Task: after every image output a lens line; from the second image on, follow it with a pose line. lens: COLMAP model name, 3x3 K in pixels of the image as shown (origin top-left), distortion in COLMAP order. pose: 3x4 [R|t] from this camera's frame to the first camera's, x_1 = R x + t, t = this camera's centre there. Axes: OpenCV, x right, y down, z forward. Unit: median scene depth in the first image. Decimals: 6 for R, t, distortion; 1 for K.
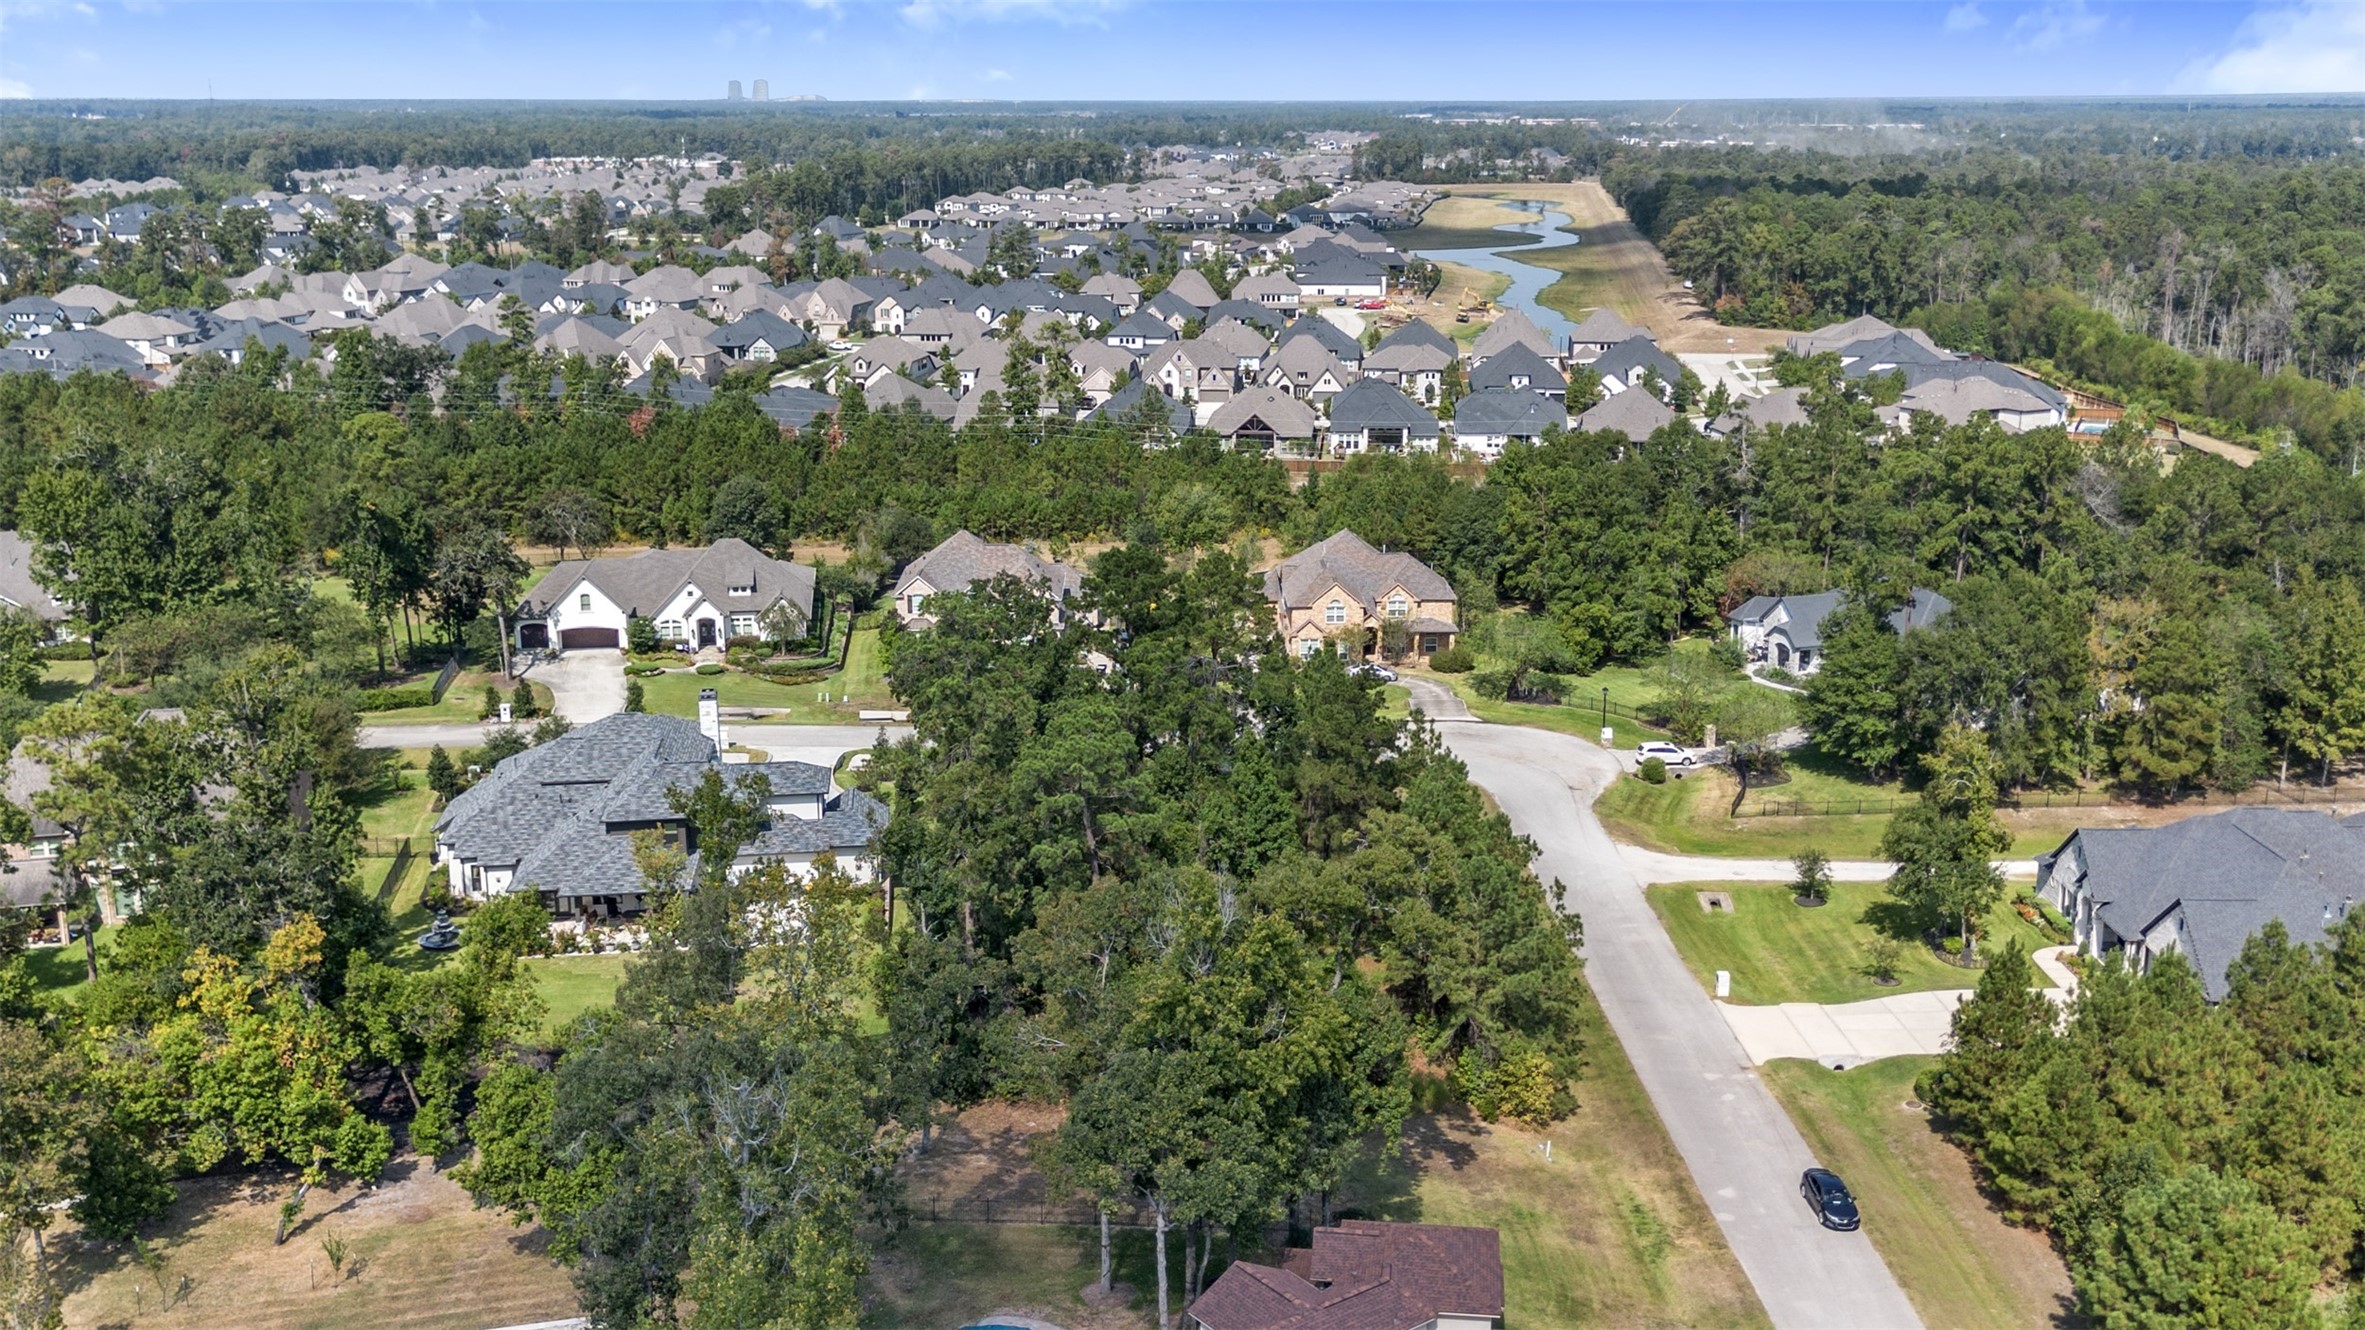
lens RADIAL K [[2069.1, 0, 1196.7], [0, 2069.1, 674.4], [0, 0, 1]] dist [-0.000130, -0.028476]
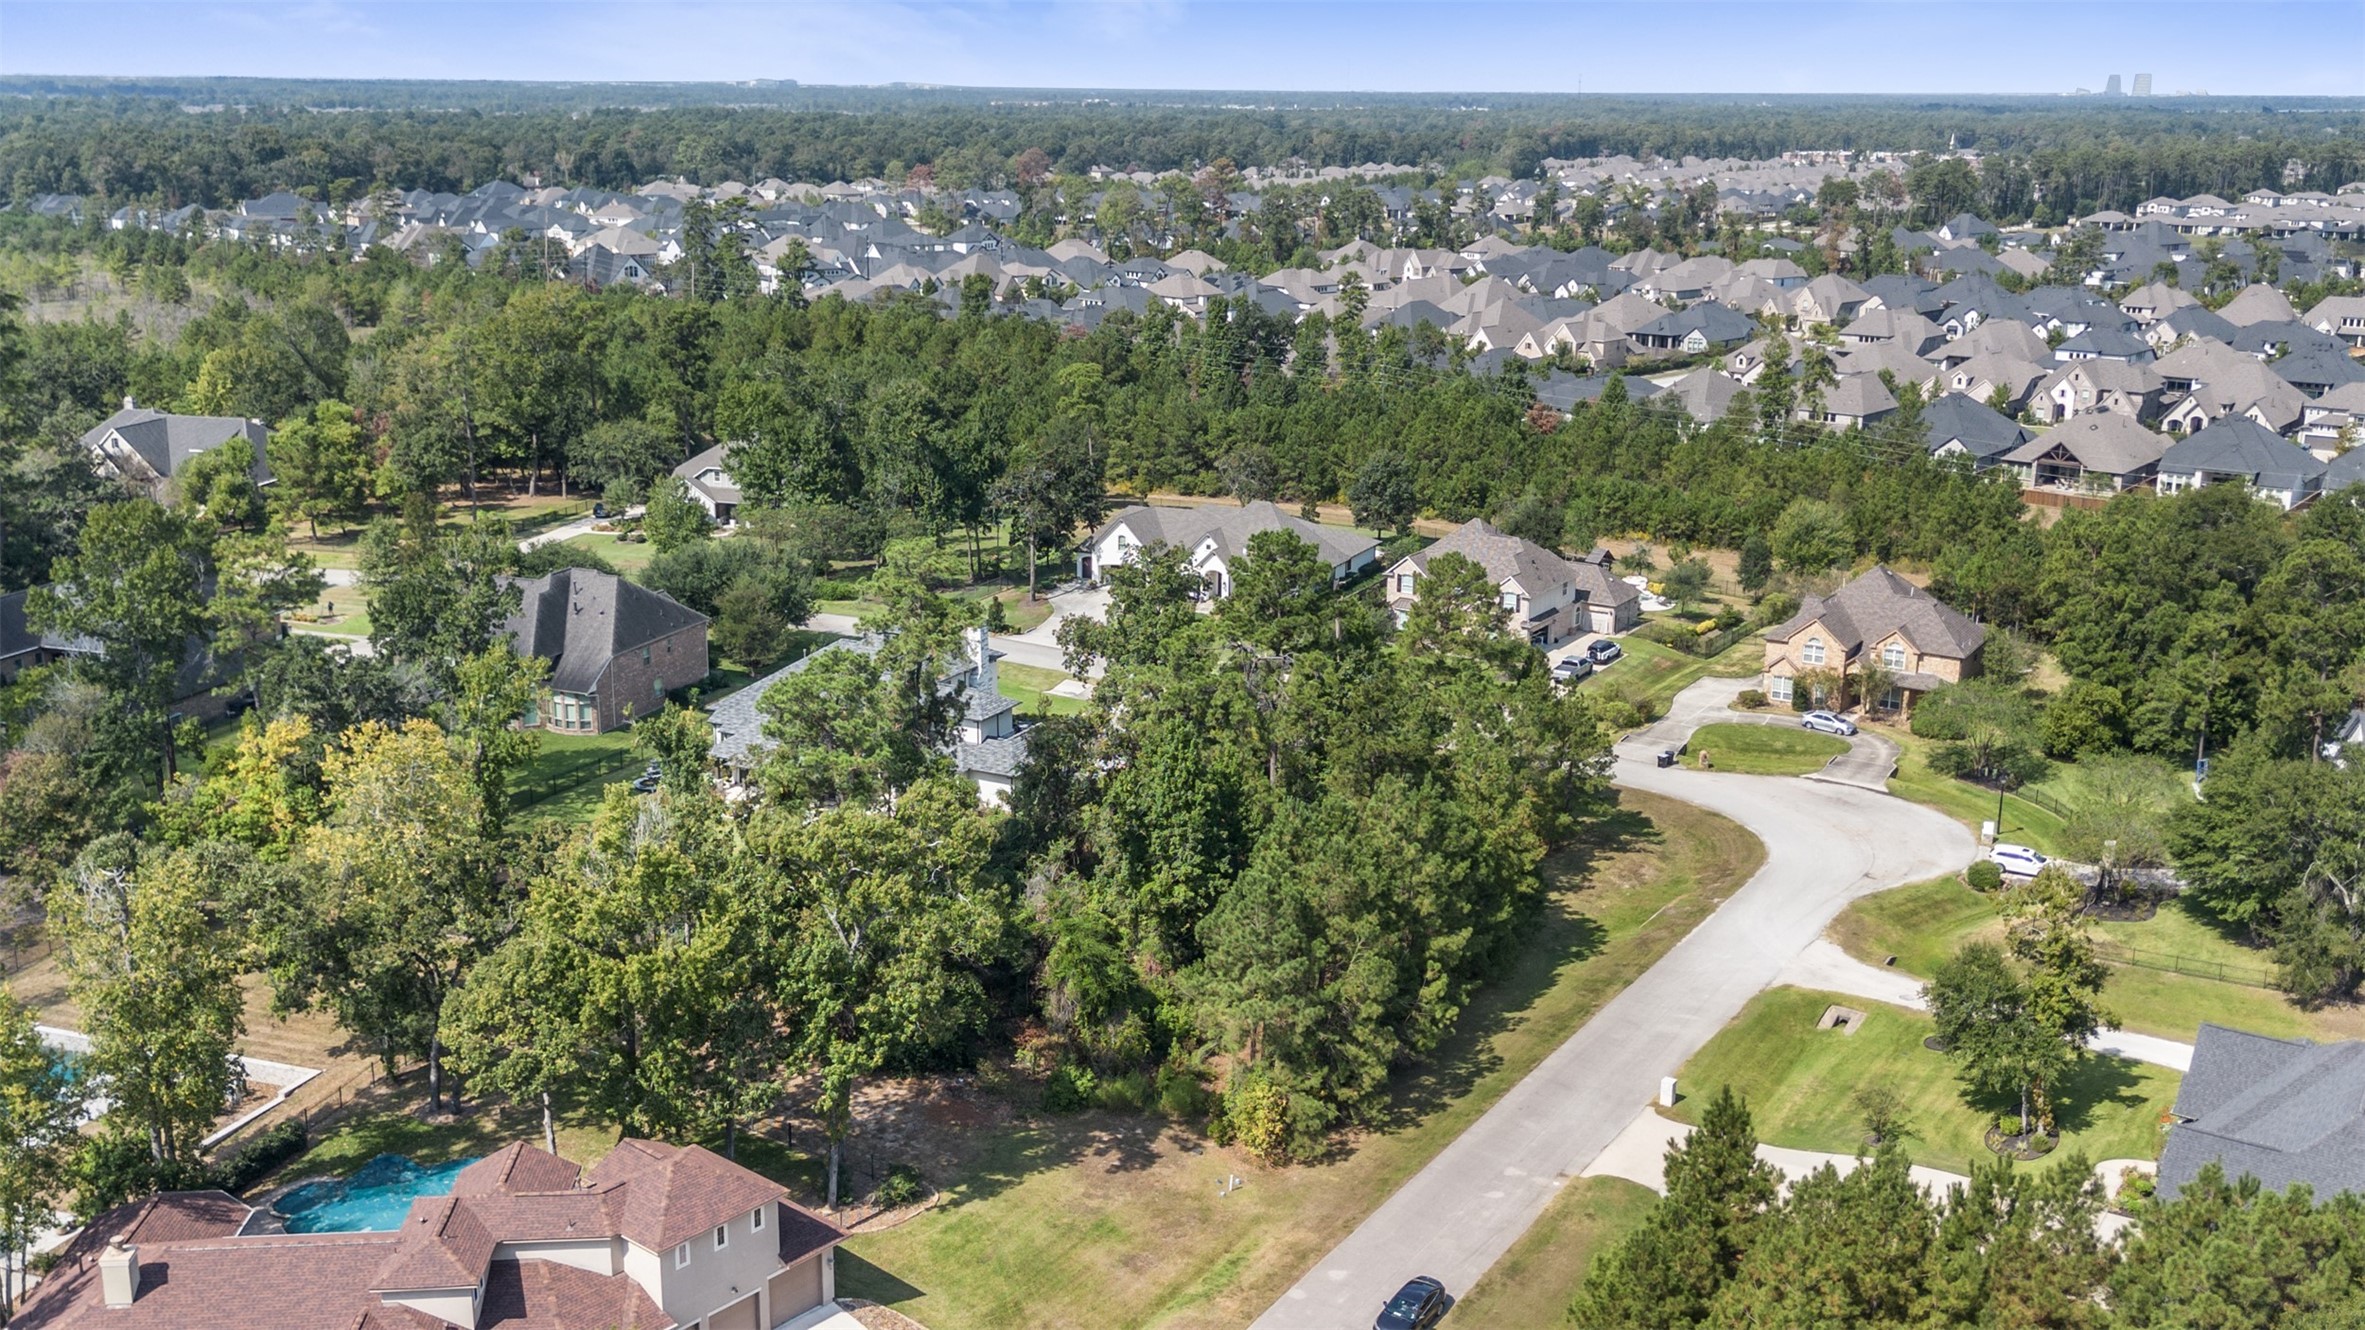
lens RADIAL K [[2069.1, 0, 1189.3], [0, 2069.1, 655.4], [0, 0, 1]] dist [-0.000130, -0.028476]
pose [[0.822602, 0.145464, -0.549696, 0.183235], [-0.148658, 0.988119, 0.039020, -0.012503], [0.548841, 0.049619, 0.834453, 0.054611]]
